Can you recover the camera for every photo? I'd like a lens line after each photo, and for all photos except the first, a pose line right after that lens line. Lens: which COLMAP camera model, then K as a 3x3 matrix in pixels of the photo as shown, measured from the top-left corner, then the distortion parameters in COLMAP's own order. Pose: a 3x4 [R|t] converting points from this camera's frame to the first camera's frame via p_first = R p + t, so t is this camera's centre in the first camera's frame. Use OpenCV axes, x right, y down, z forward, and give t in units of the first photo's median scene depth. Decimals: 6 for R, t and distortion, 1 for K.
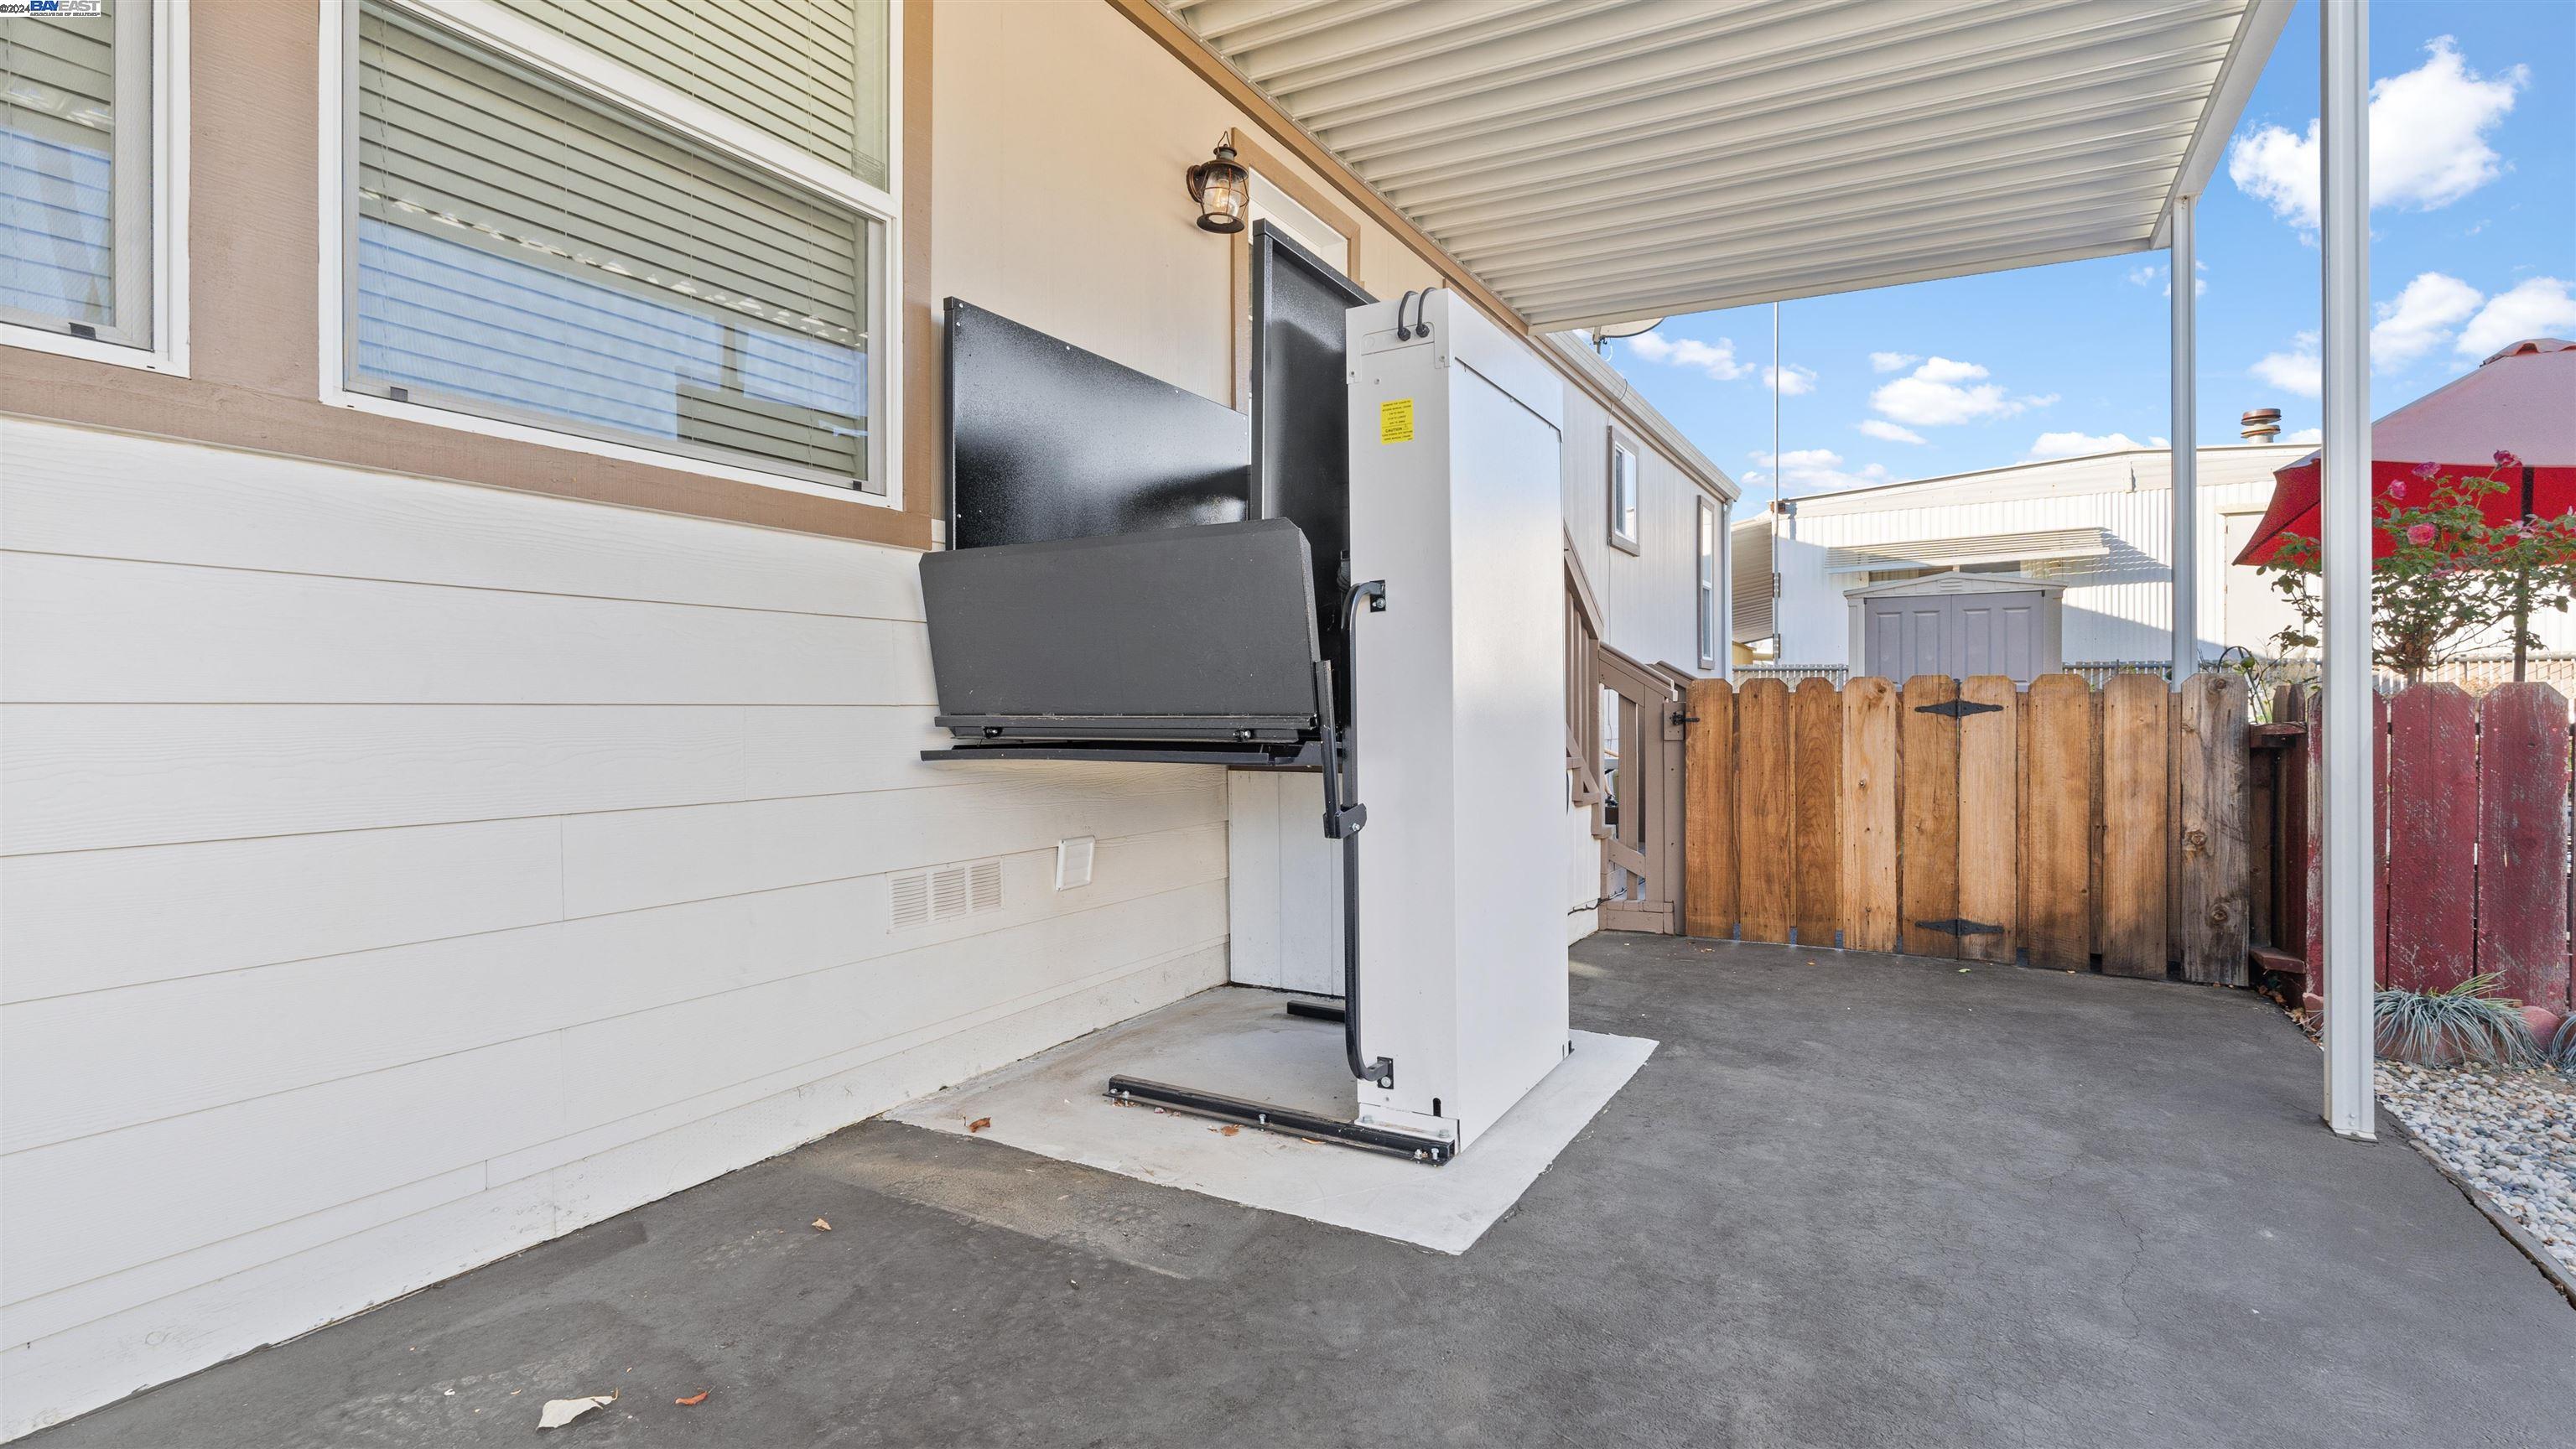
lens RADIAL K [[1137.2, 0, 1283.3], [0, 1137.2, 738.6], [0, 0, 1]] dist [-0.002289, 0.000063]
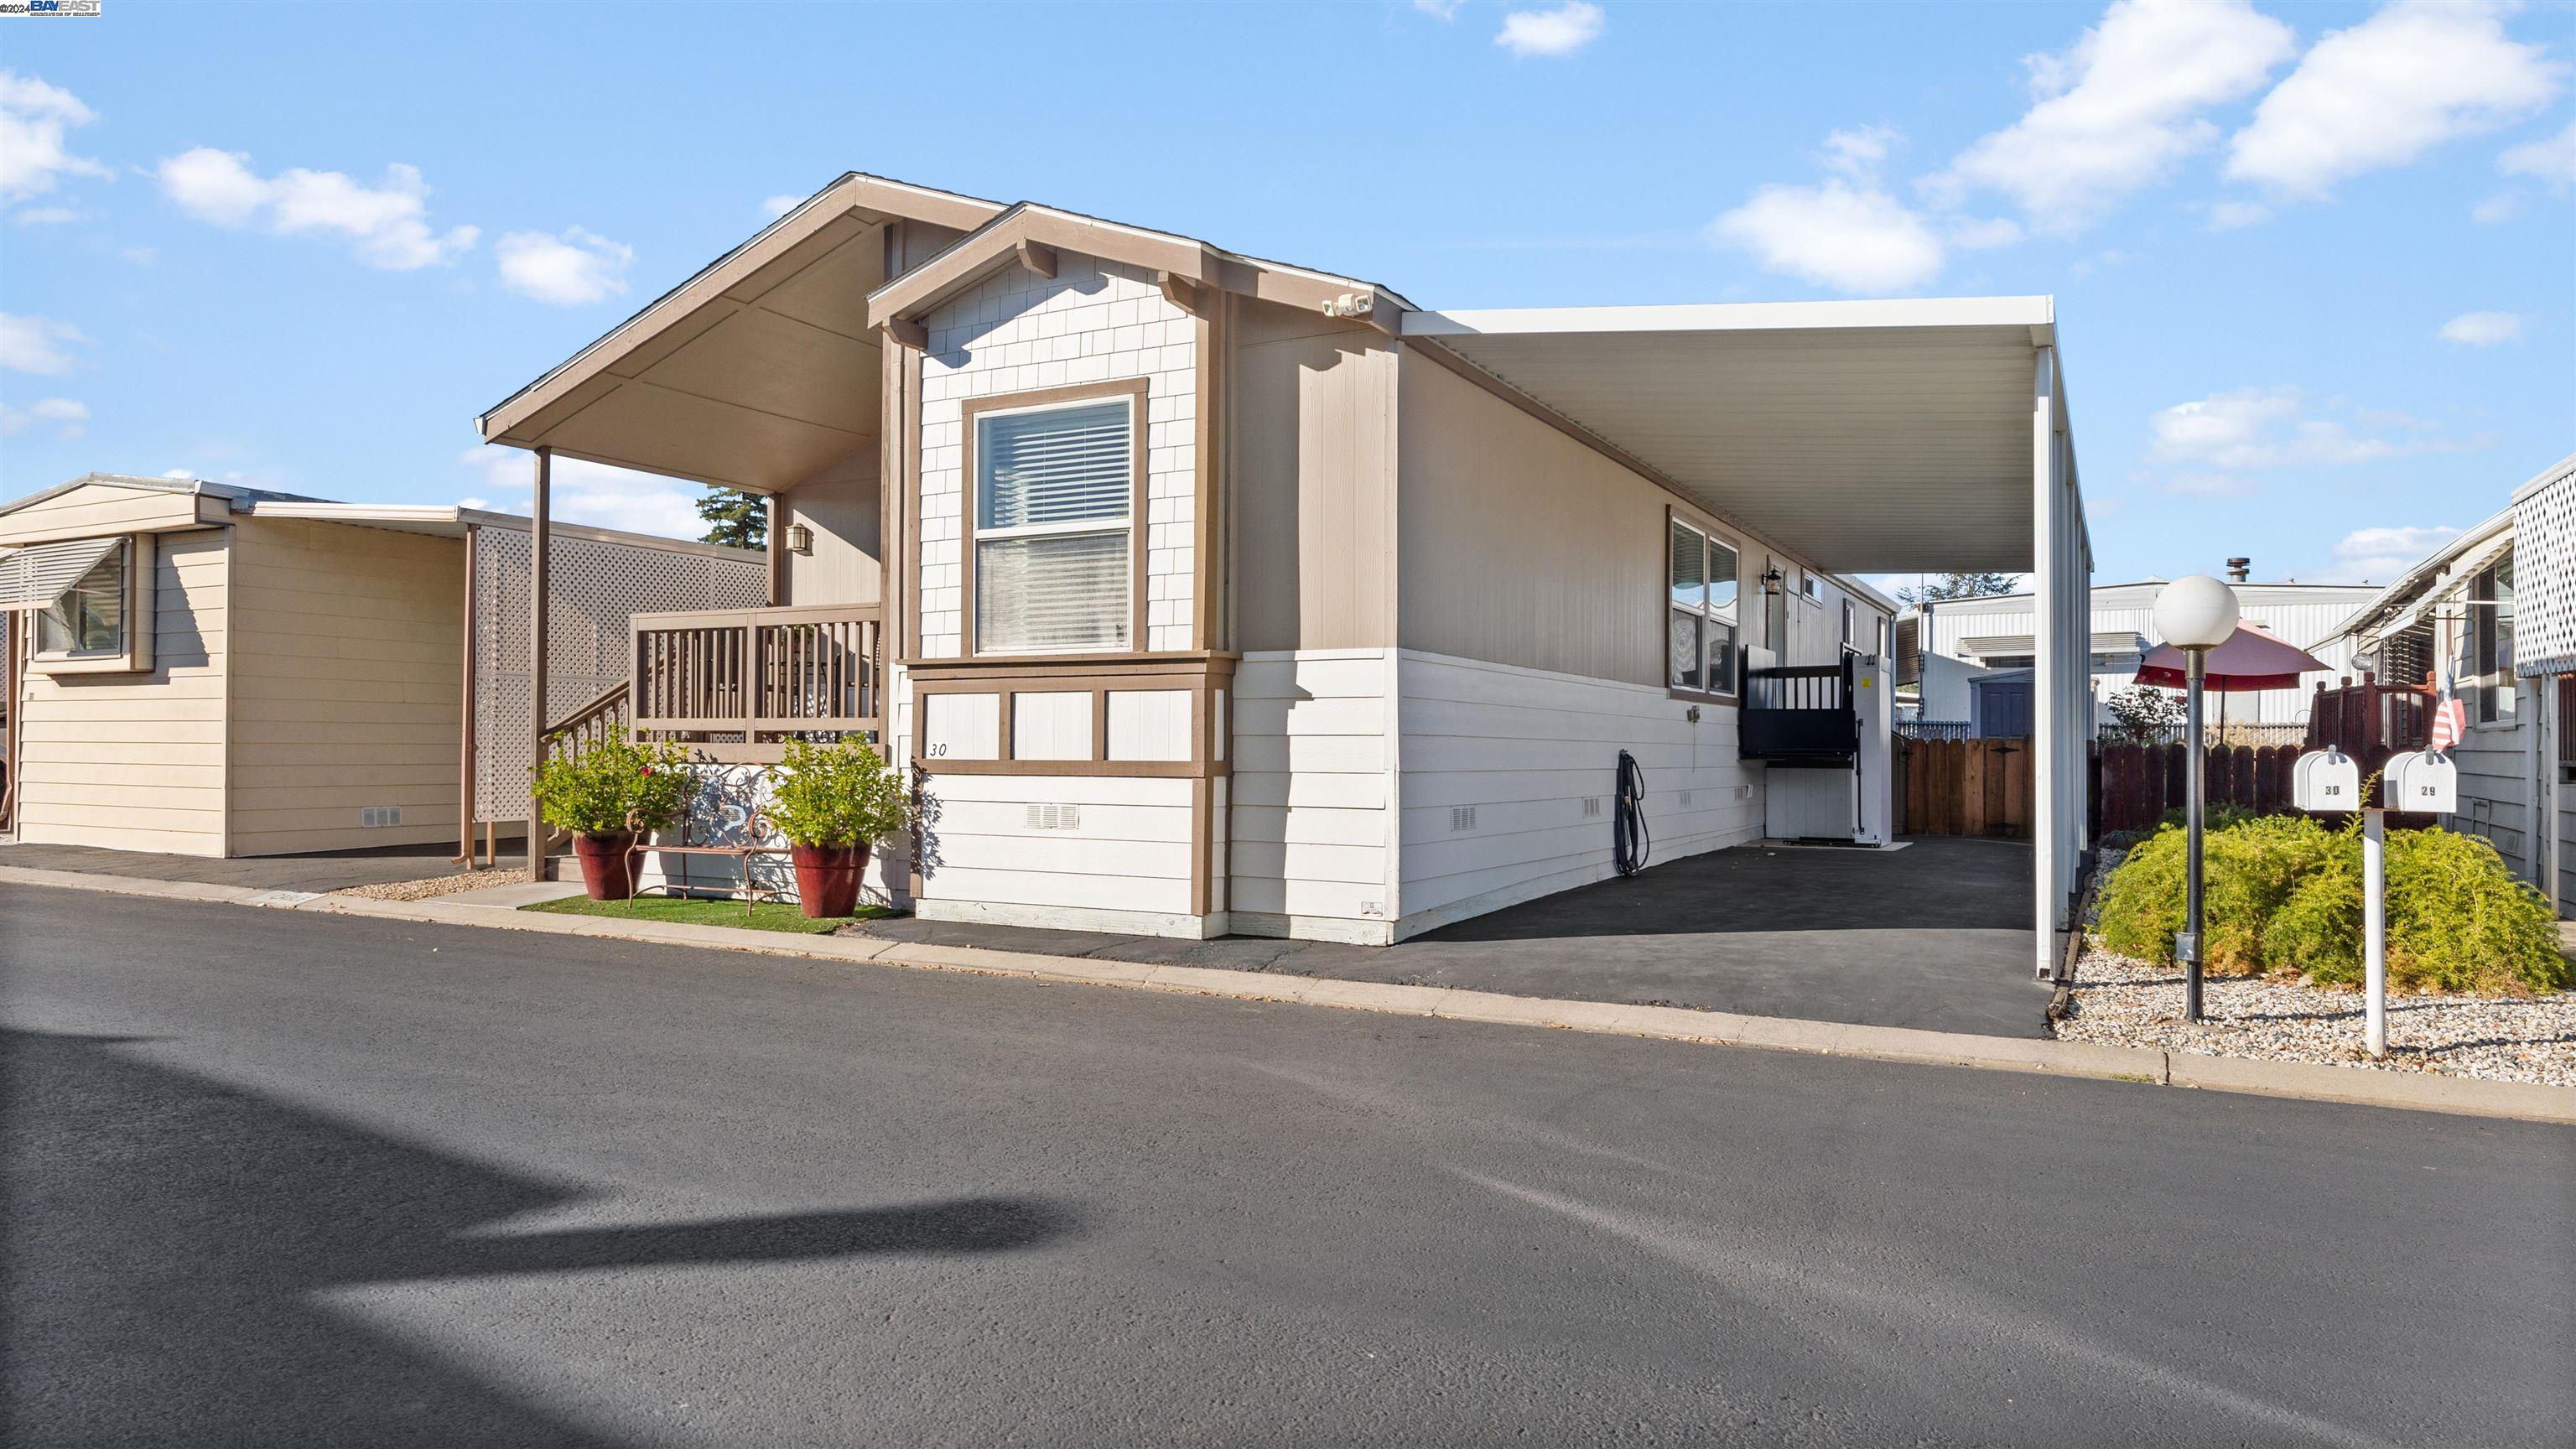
lens RADIAL K [[1562.9, 0, 1286.4], [0, 1562.9, 726.4], [0, 0, 1]] dist [0.000936, 0.000119]
pose [[0.998912, 0.015174, 0.044088, -0.563533], [-0.013592, 0.999261, -0.035949, 0.032323], [-0.044601, 0.035311, 0.998381, -1.158325]]
